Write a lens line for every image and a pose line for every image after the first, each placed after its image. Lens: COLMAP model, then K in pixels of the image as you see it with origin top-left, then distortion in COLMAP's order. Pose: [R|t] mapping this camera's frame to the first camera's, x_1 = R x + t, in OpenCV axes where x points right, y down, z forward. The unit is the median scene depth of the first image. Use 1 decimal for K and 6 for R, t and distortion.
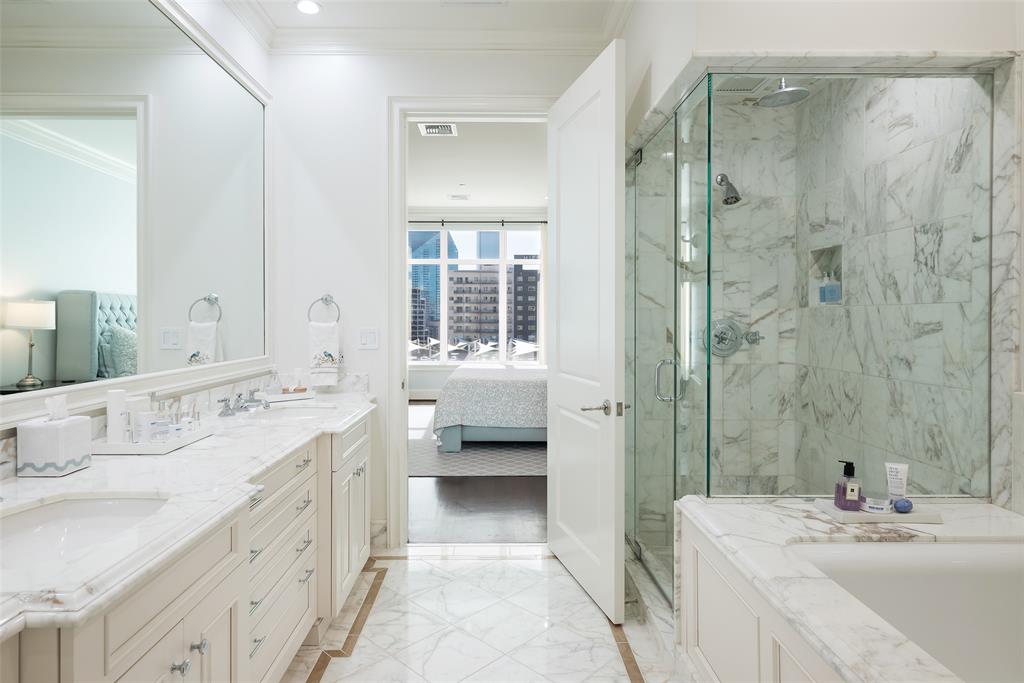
lens RADIAL K [[582.8, 0, 511.3], [0, 582.8, 331.3], [0, 0, 1]] dist [-0.000081, 0.000017]
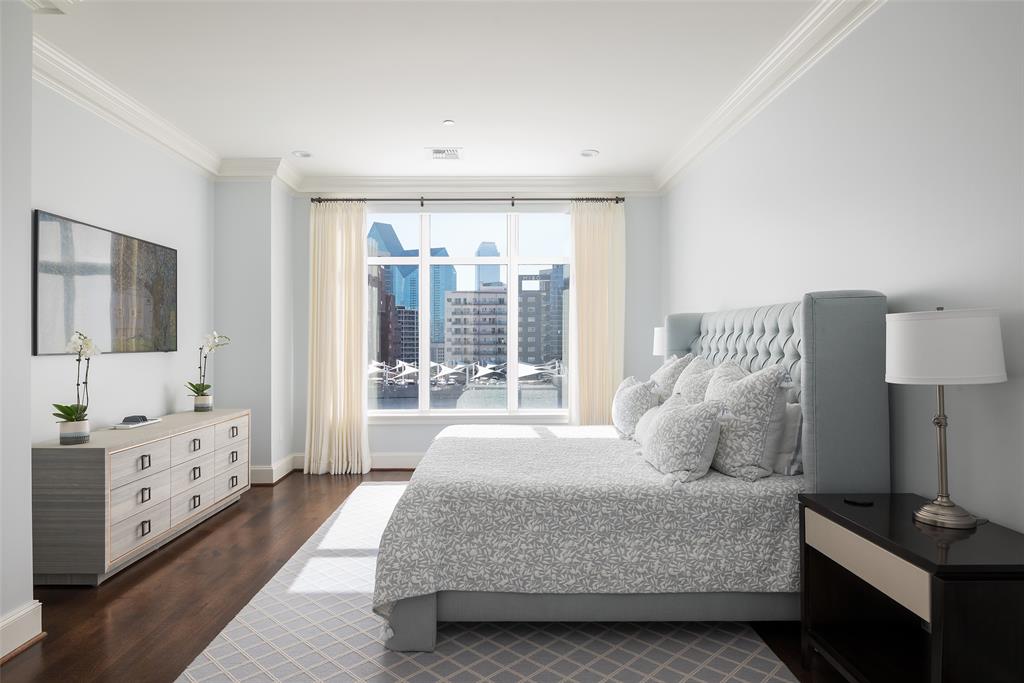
lens RADIAL K [[582.8, 0, 517.6], [0, 582.8, 342.9], [0, 0, 1]] dist [-0.000081, 0.000017]
pose [[0.999915, 0.000528, 0.013031, -0.019961], [-0.000299, 0.999844, -0.017639, -0.014463], [-0.013038, 0.017634, 0.999759, 0.375734]]
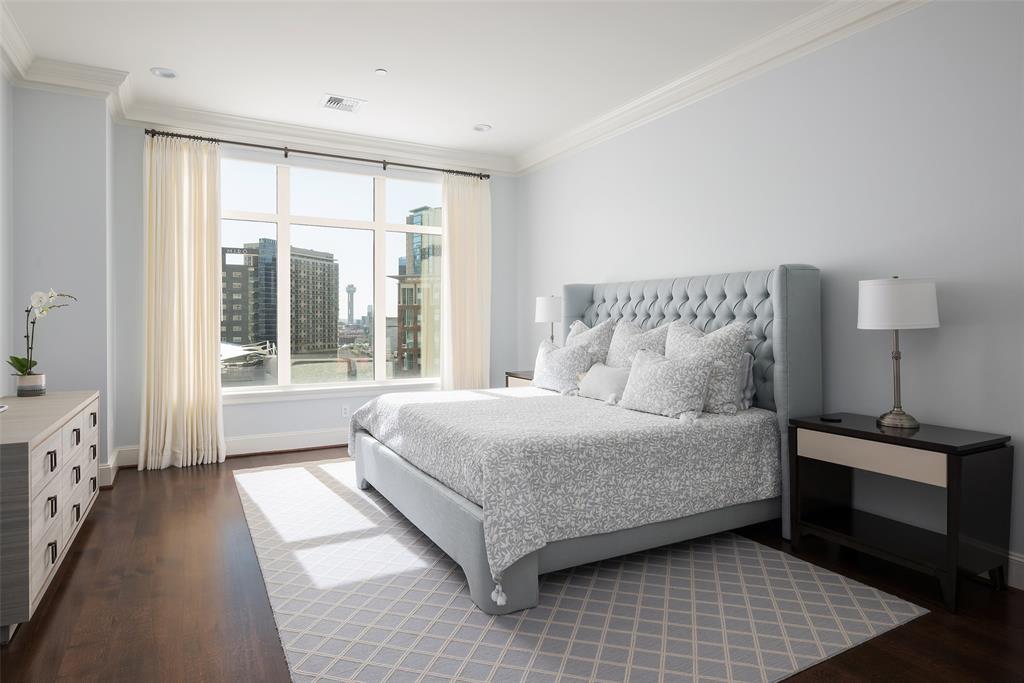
lens RADIAL K [[570.0, 0, 506.2], [0, 570.0, 324.7], [0, 0, 1]] dist [-0.001284, 0.001498]
pose [[0.882093, 0.000724, 0.471075, -0.213637], [0.005906, 0.999903, -0.012595, -0.001410], [-0.471038, 0.013892, 0.882003, 0.427343]]
